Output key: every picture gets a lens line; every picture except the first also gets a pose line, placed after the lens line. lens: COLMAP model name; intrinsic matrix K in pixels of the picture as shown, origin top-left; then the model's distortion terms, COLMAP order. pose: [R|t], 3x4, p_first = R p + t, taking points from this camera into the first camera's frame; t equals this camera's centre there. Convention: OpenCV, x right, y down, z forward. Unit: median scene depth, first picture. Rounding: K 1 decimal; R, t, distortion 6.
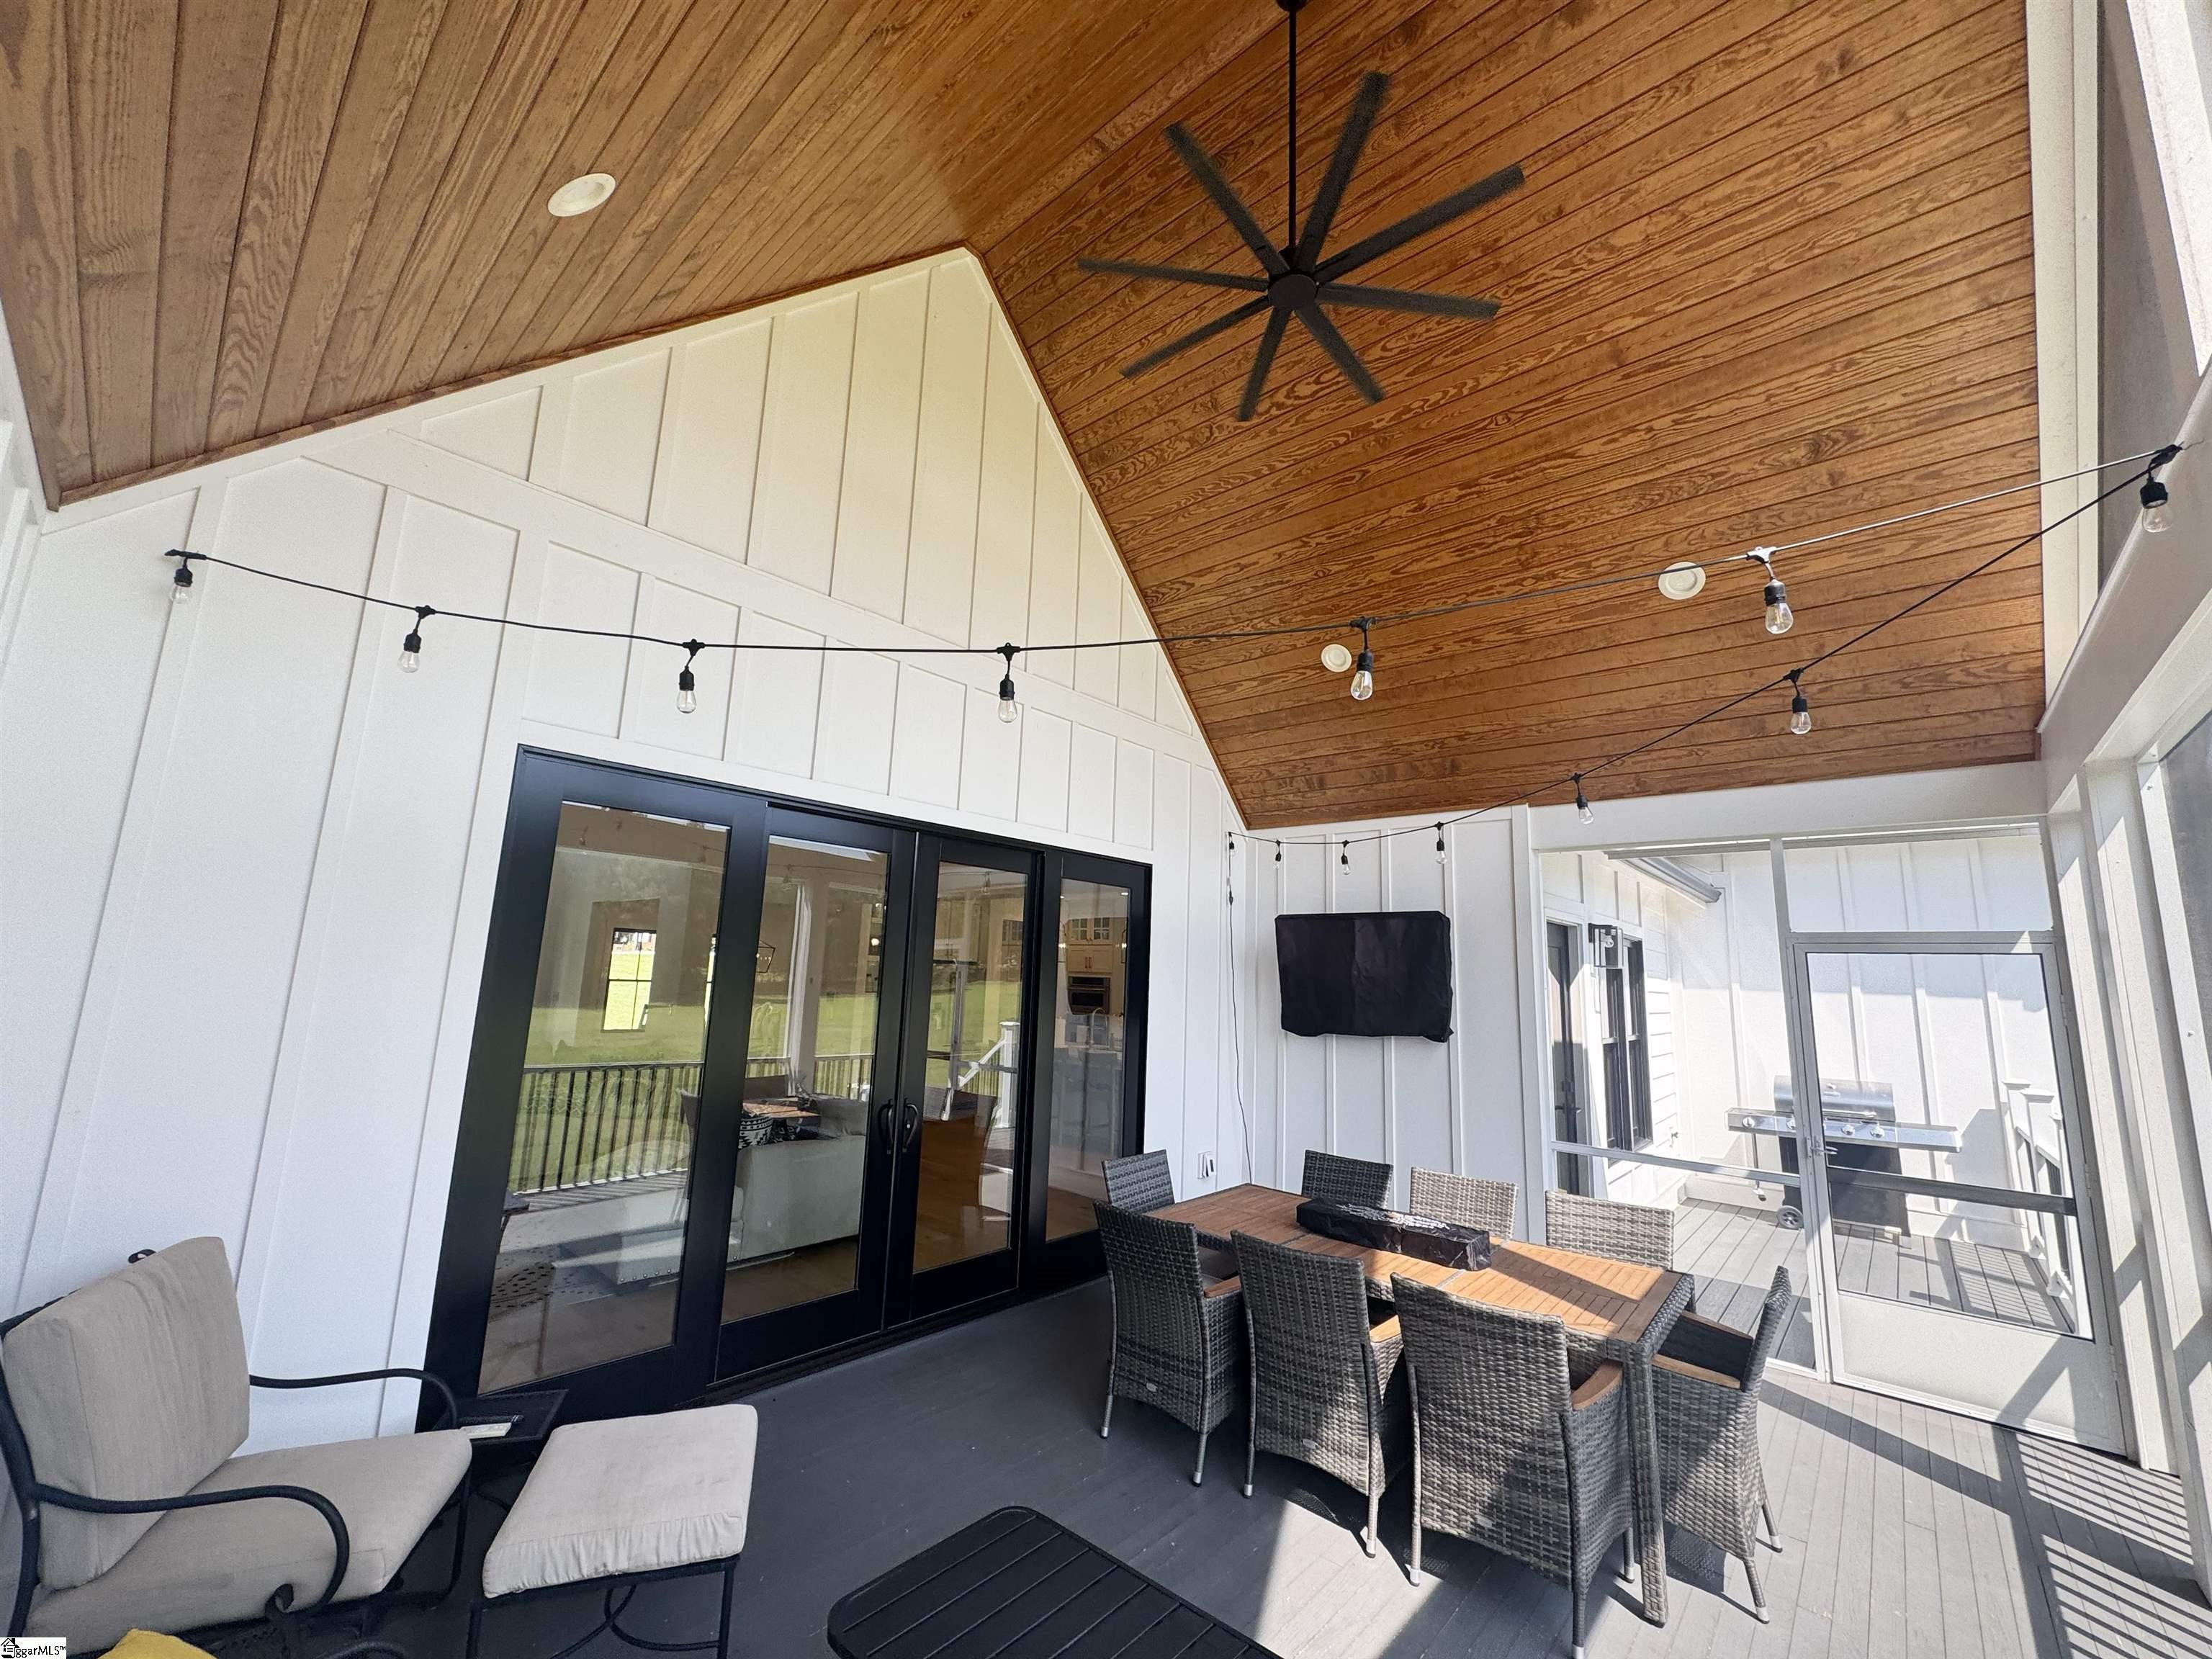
lens RADIAL K [[882.7, 0, 1105.6], [0, 882.7, 837.7], [0, 0, 1]] dist [0.002034, 0.000079]
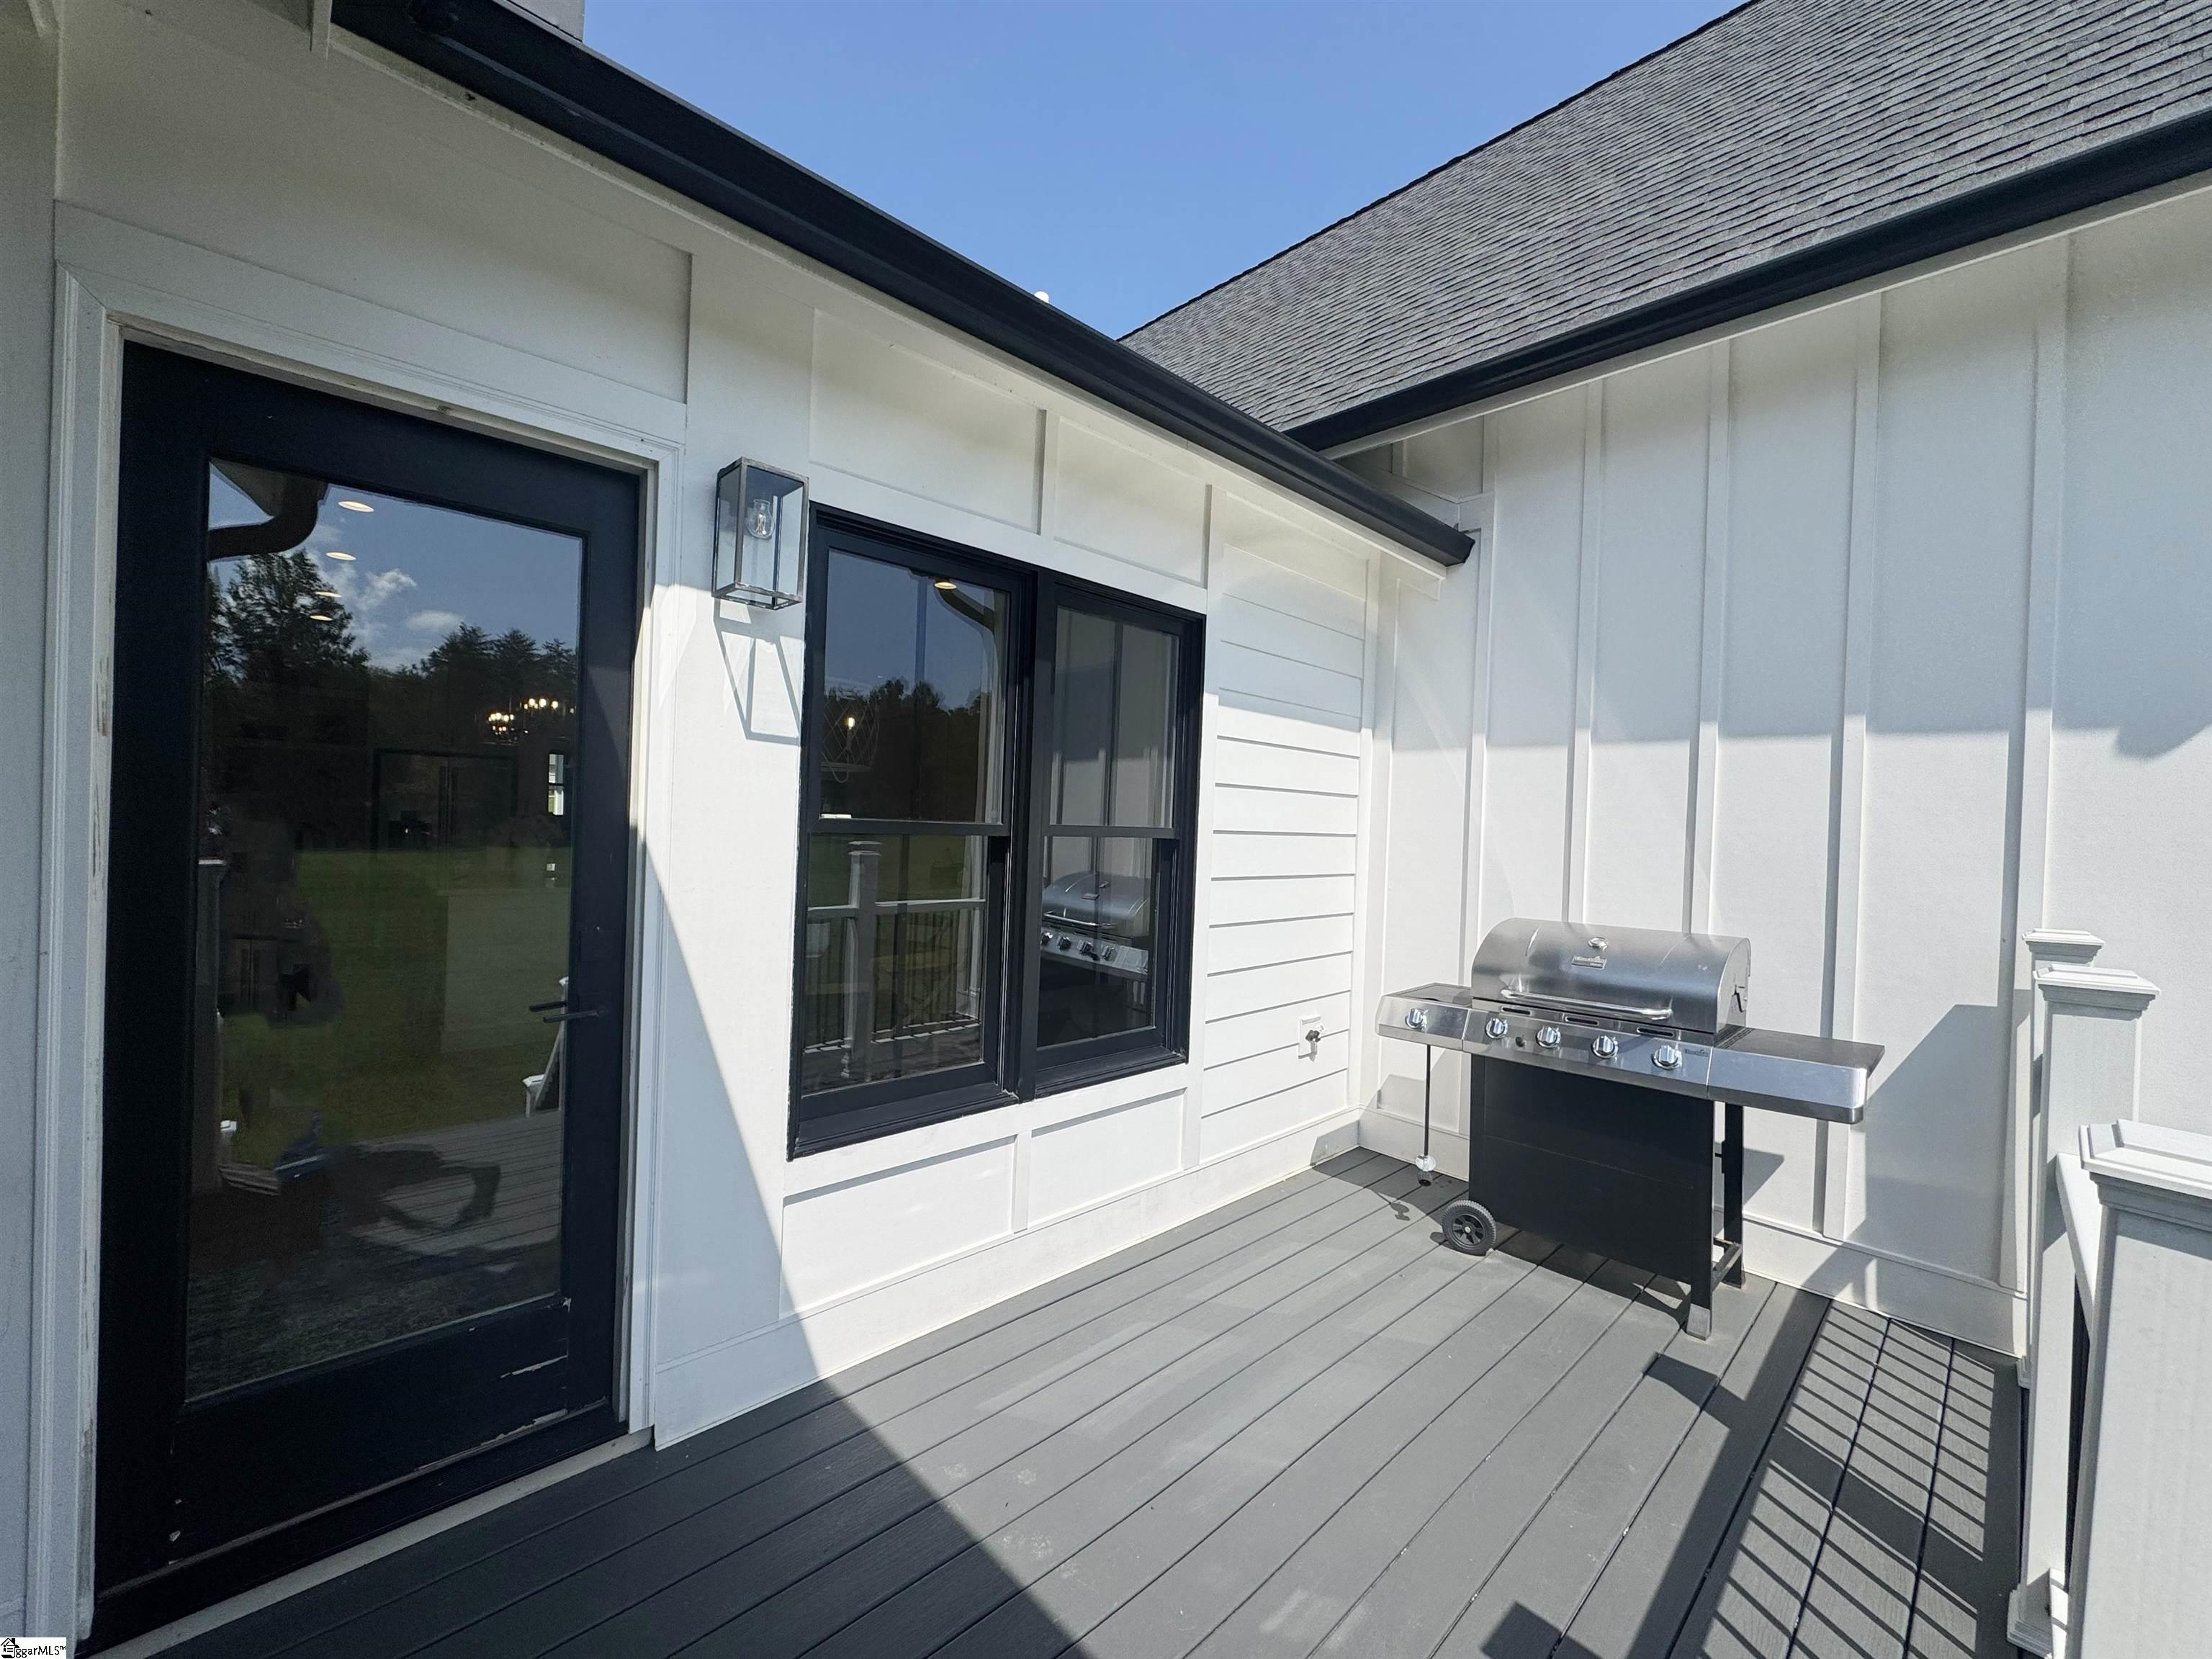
lens RADIAL K [[882.7, 0, 1108.3], [0, 882.7, 820.6], [0, 0, 1]] dist [0.002034, 0.000079]
pose [[0.996324, -0.001662, -0.085645, 0.646463], [0.015106, 0.987553, 0.156561, 0.157549], [0.084319, -0.157279, 0.983948, 0.592003]]
